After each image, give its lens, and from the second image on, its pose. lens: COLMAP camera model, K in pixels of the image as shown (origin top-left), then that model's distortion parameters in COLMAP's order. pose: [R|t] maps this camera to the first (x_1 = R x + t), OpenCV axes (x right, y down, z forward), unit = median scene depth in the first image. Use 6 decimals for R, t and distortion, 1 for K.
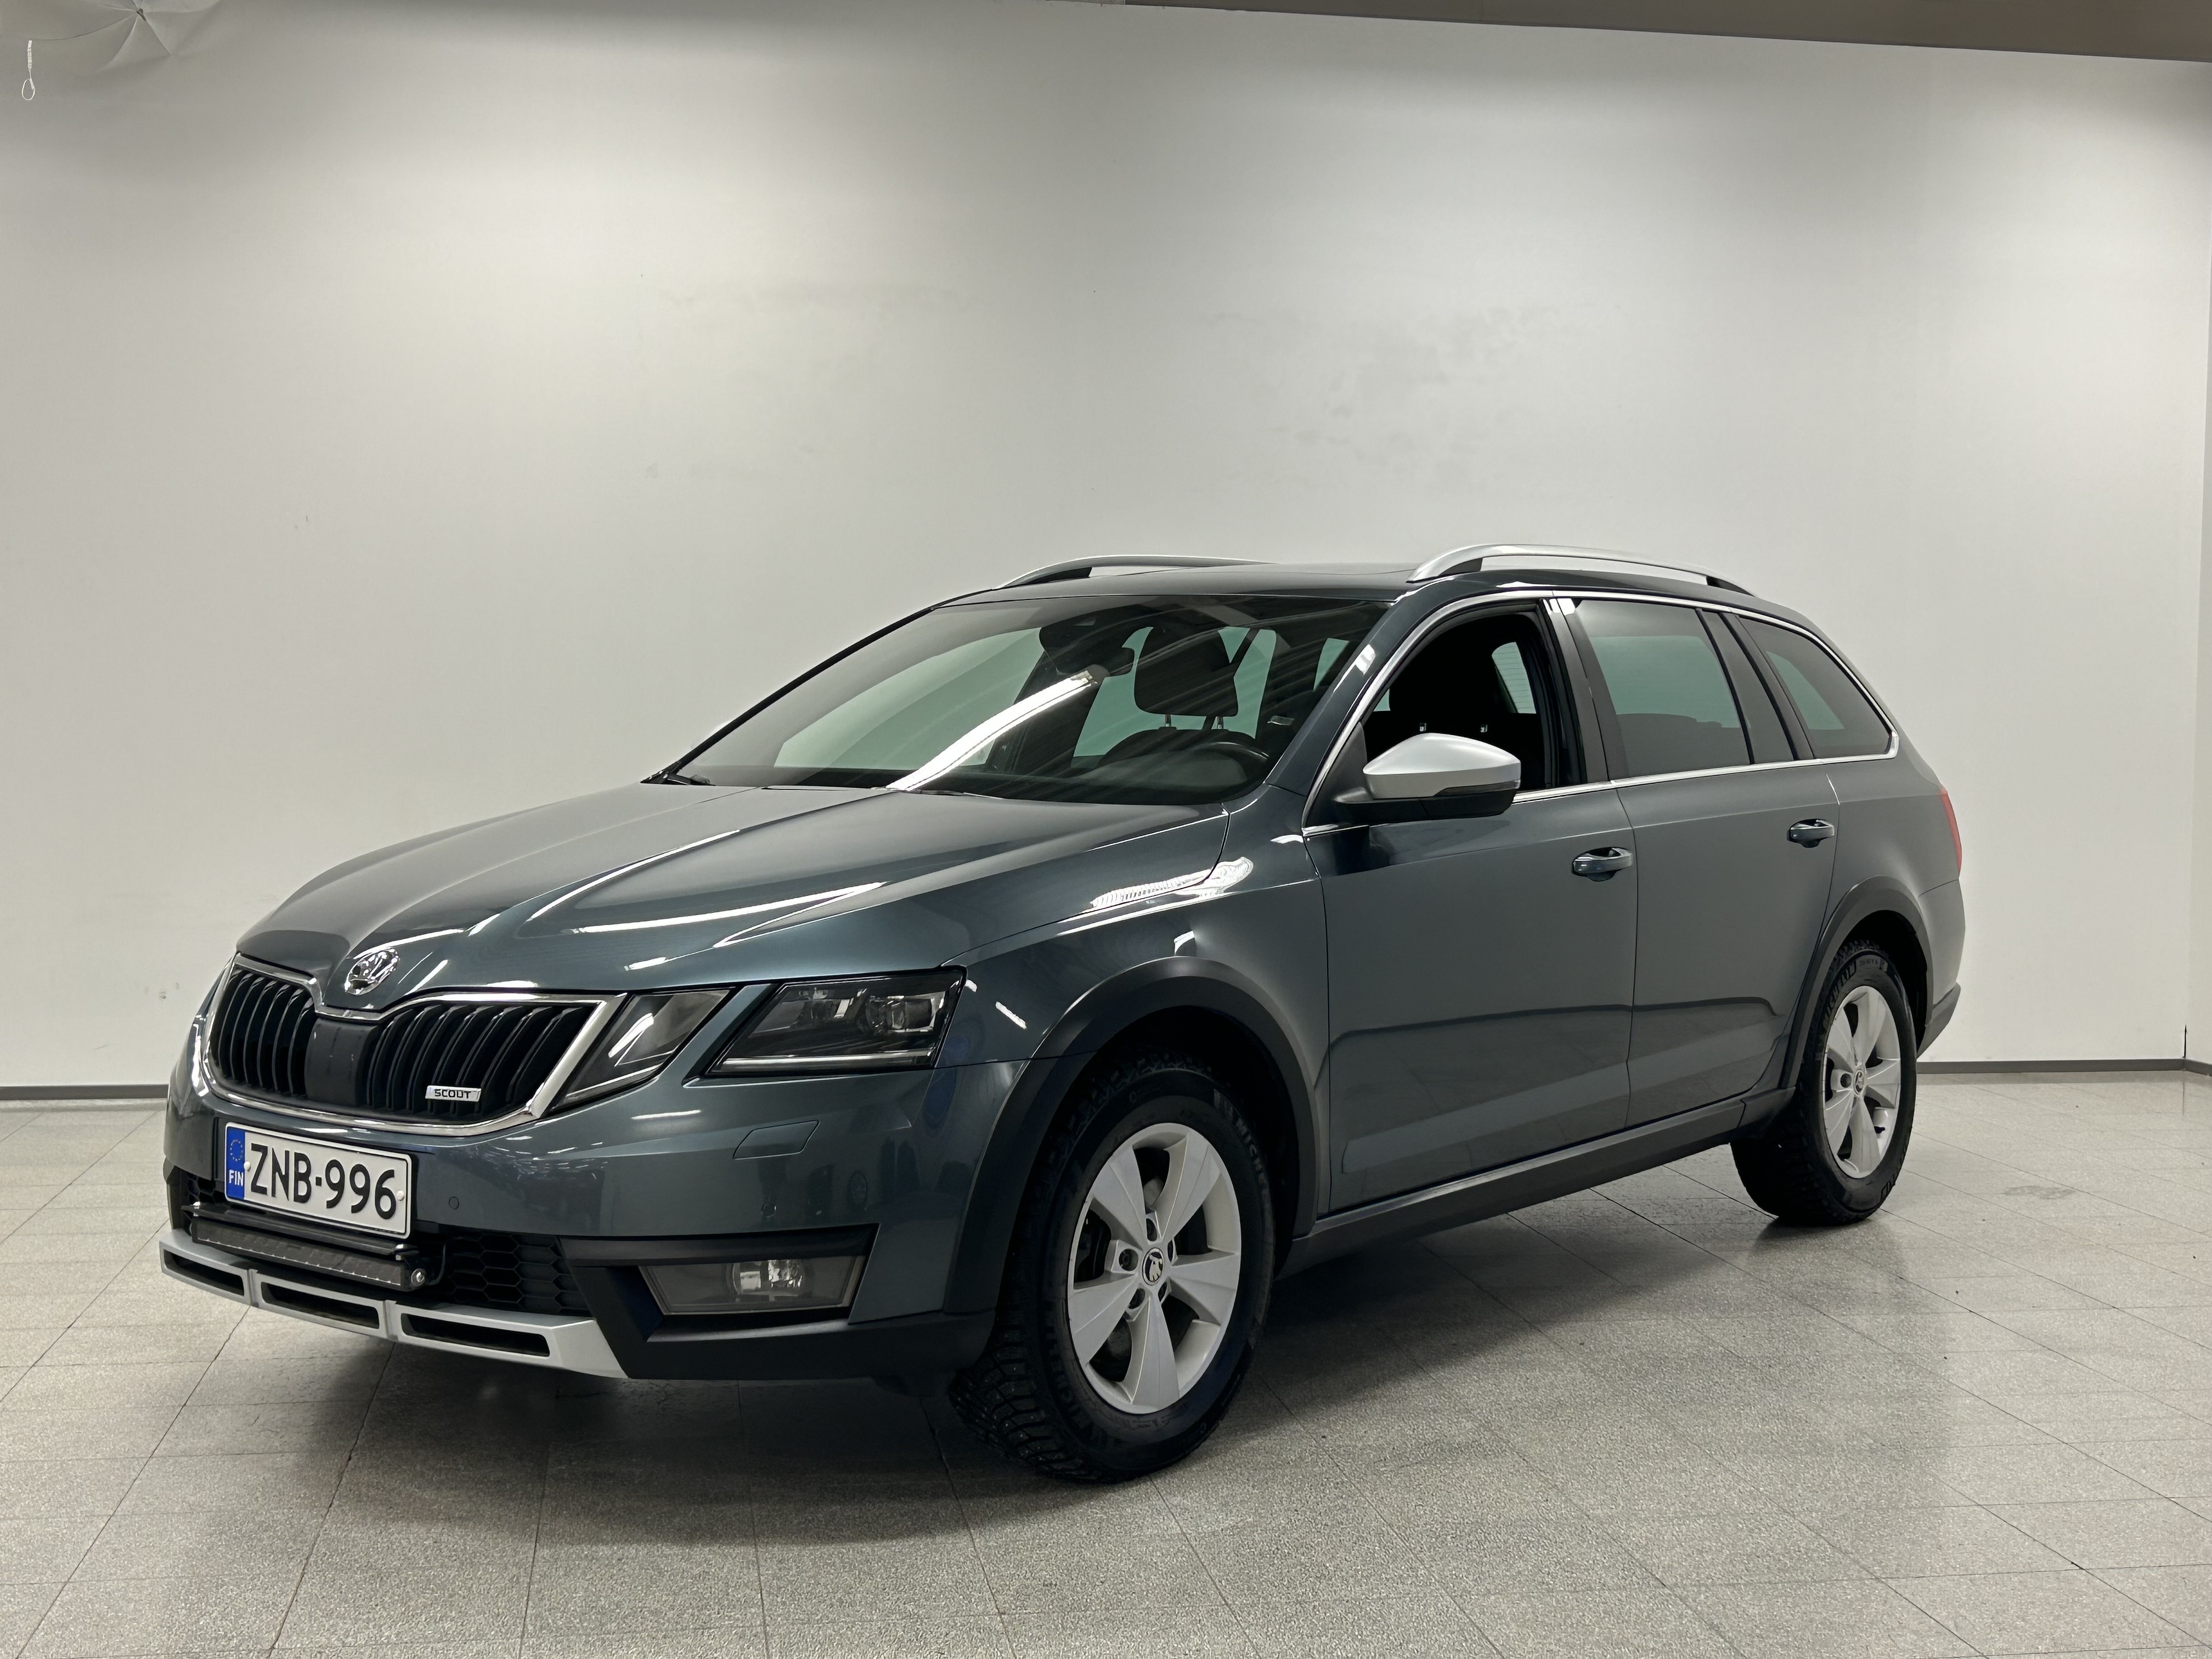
lens RADIAL K [[2715.8, 0, 1095.3], [0, 2715.8, 856.2], [0, 0, 1]] dist [0.074702, 0.000000]
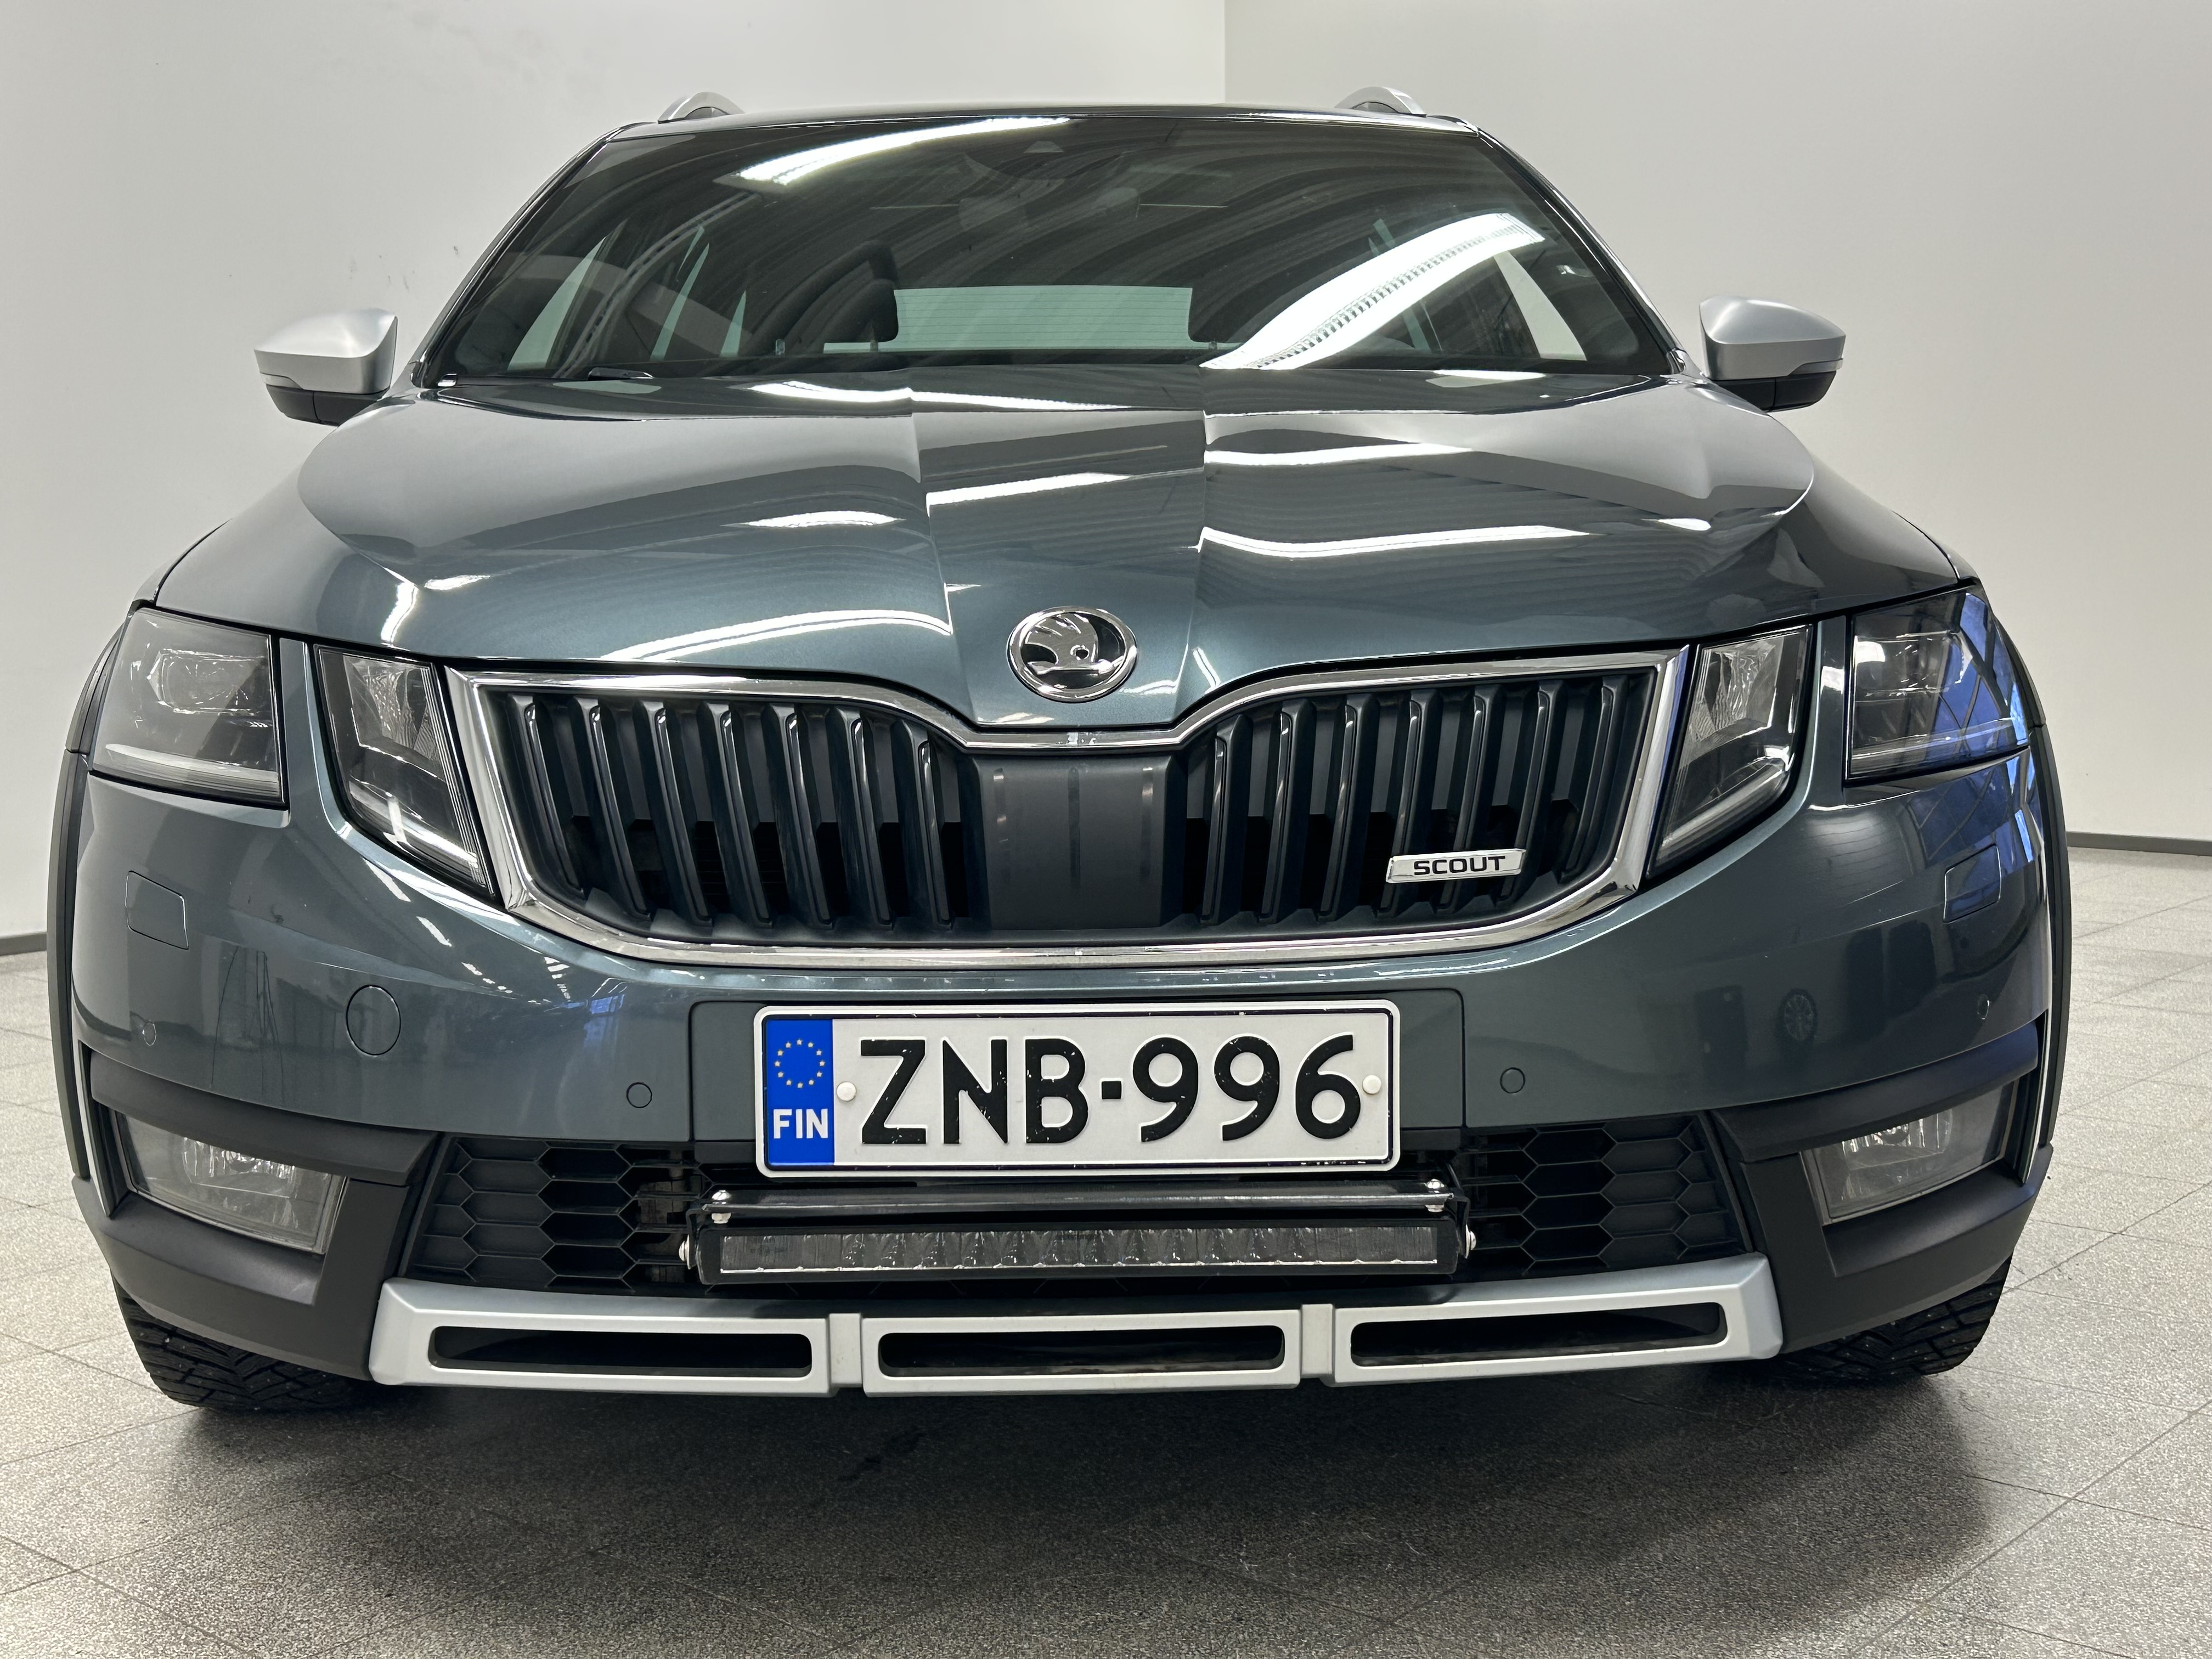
lens RADIAL K [[2715.8, 0, 1099.4], [0, 2715.8, 838.0], [0, 0, 1]] dist [0.074702, 0.000000]
pose [[0.770139, -0.092765, 0.631095, -0.583126], [0.056337, 0.995394, 0.077564, 0.039565], [-0.635384, -0.024181, 0.771818, 0.647919]]
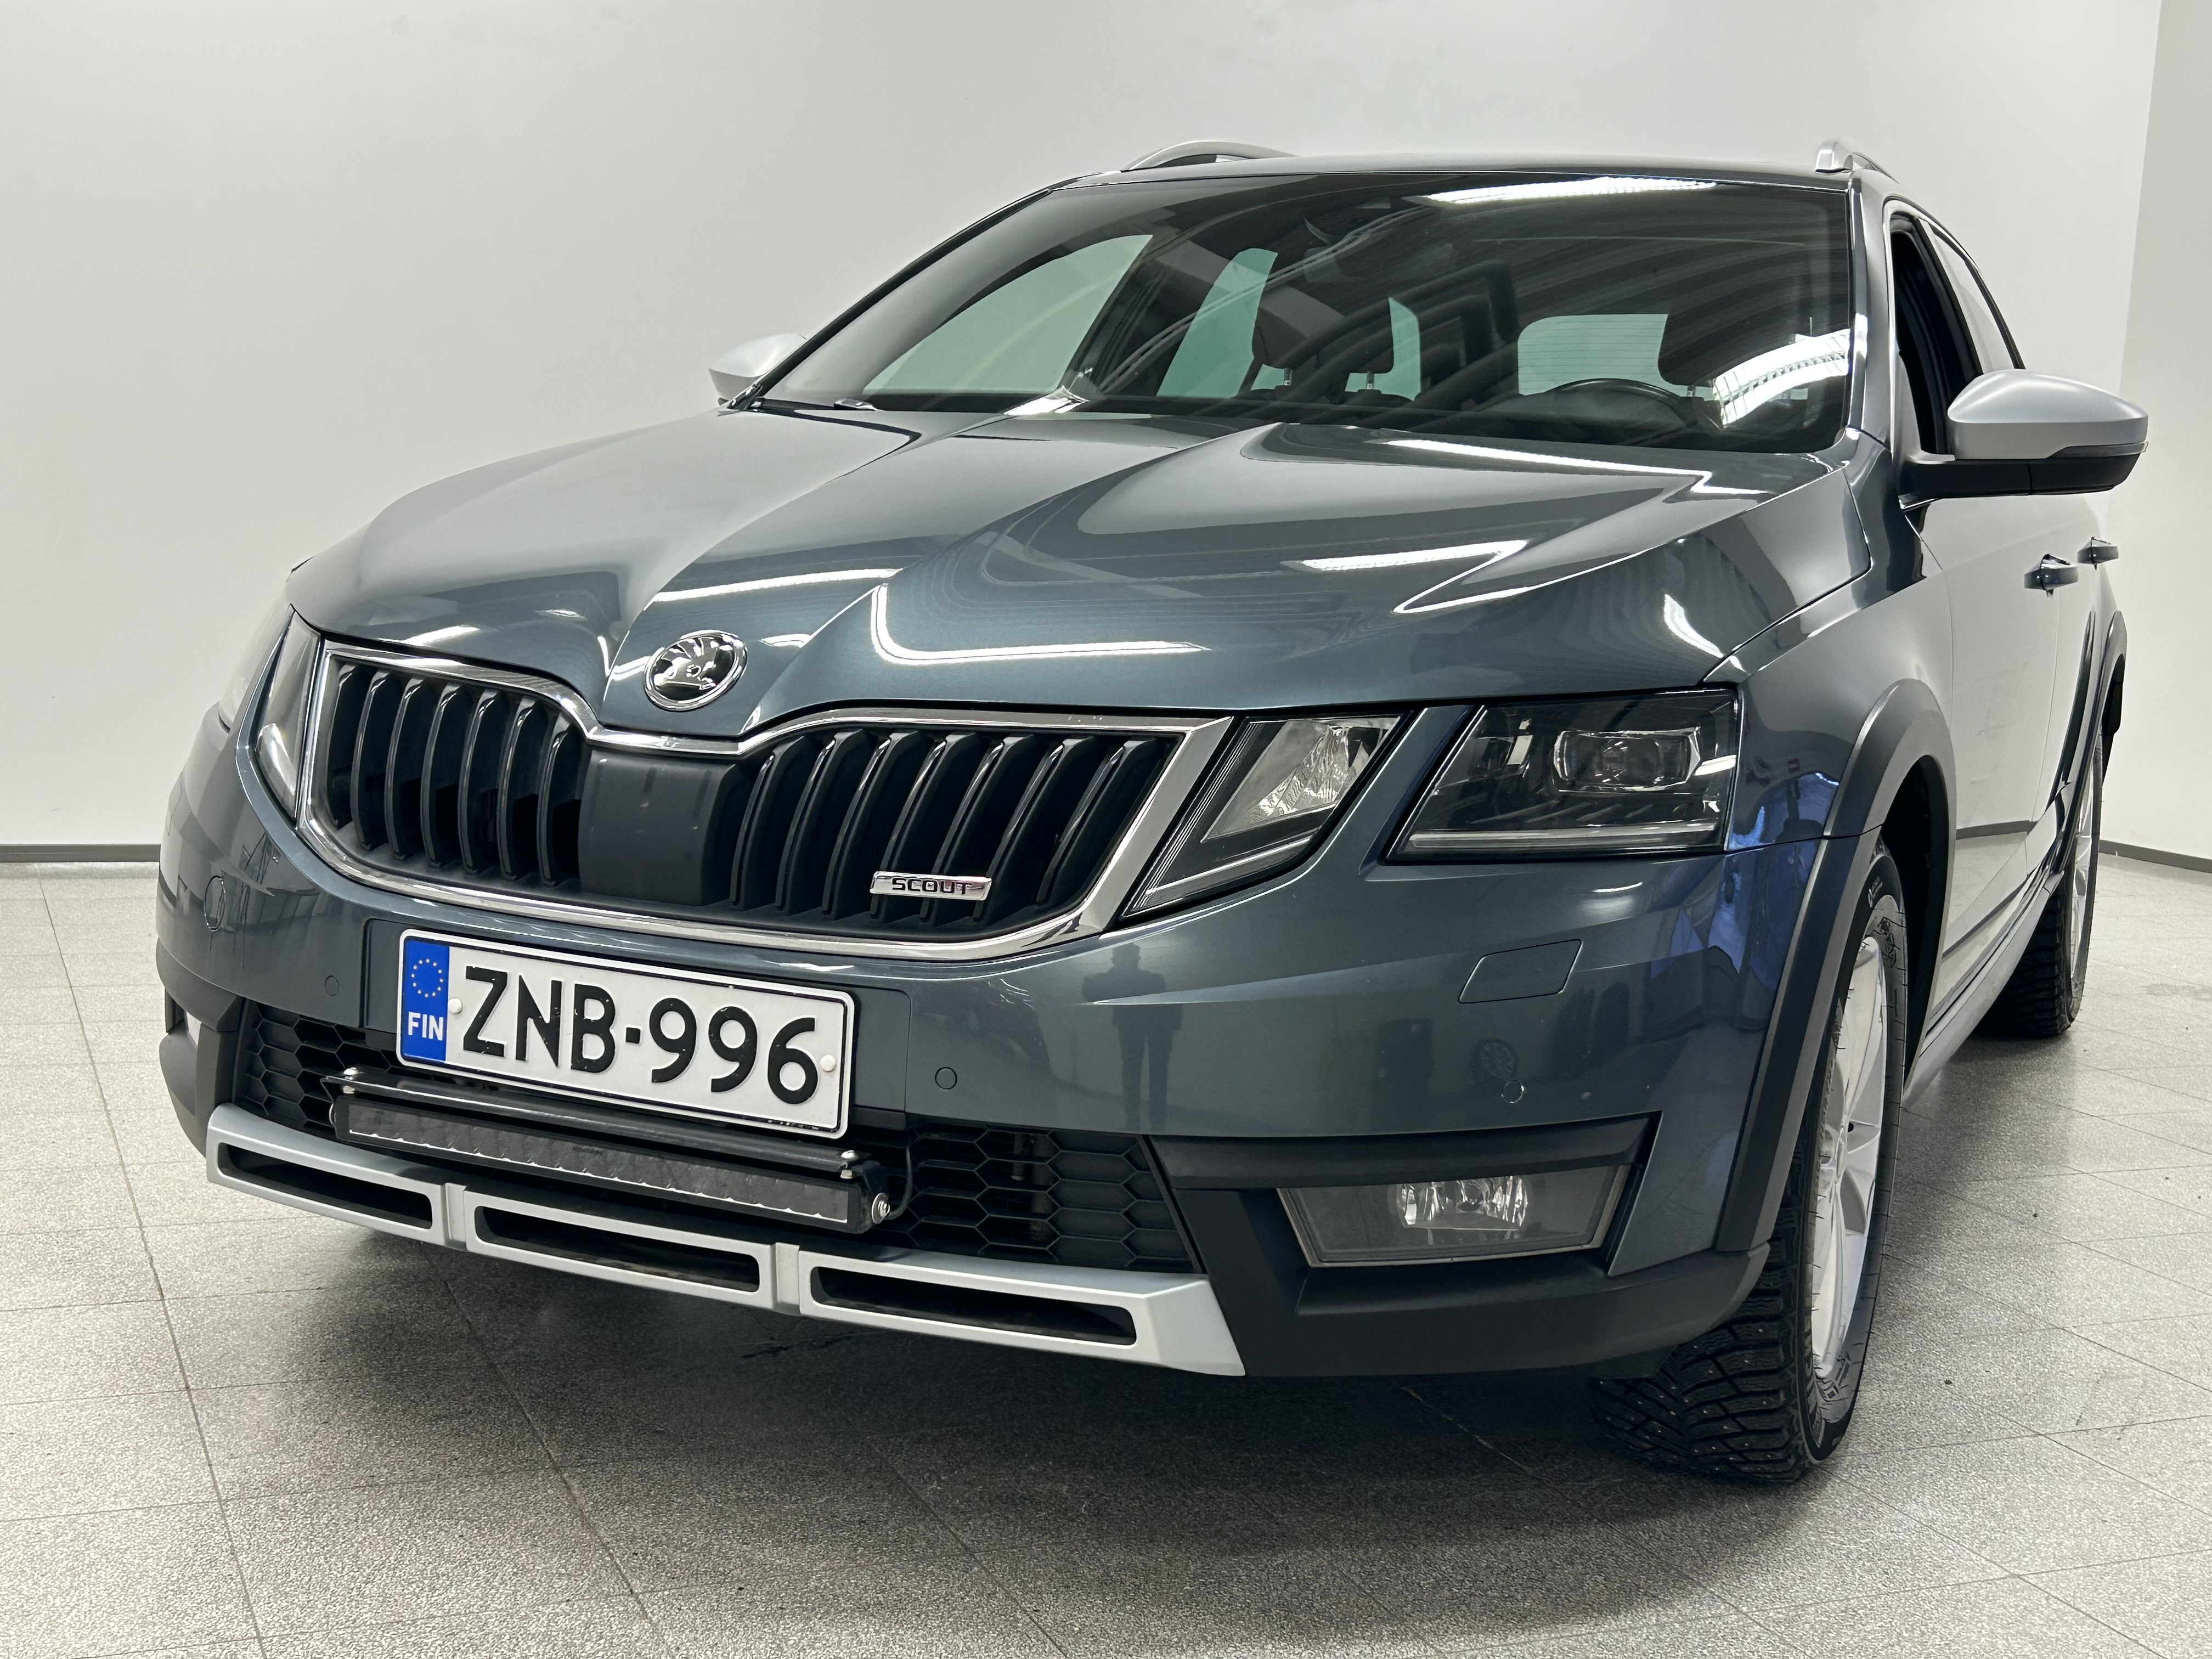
lens RADIAL K [[2715.8, 0, 1100.9], [0, 2715.8, 864.2], [0, 0, 1]] dist [0.074702, 0.000000]
pose [[0.967305, 0.006706, 0.253528, -0.336934], [-0.029582, 0.995810, 0.086530, 0.032358], [-0.251885, -0.091200, 0.963450, 0.441045]]
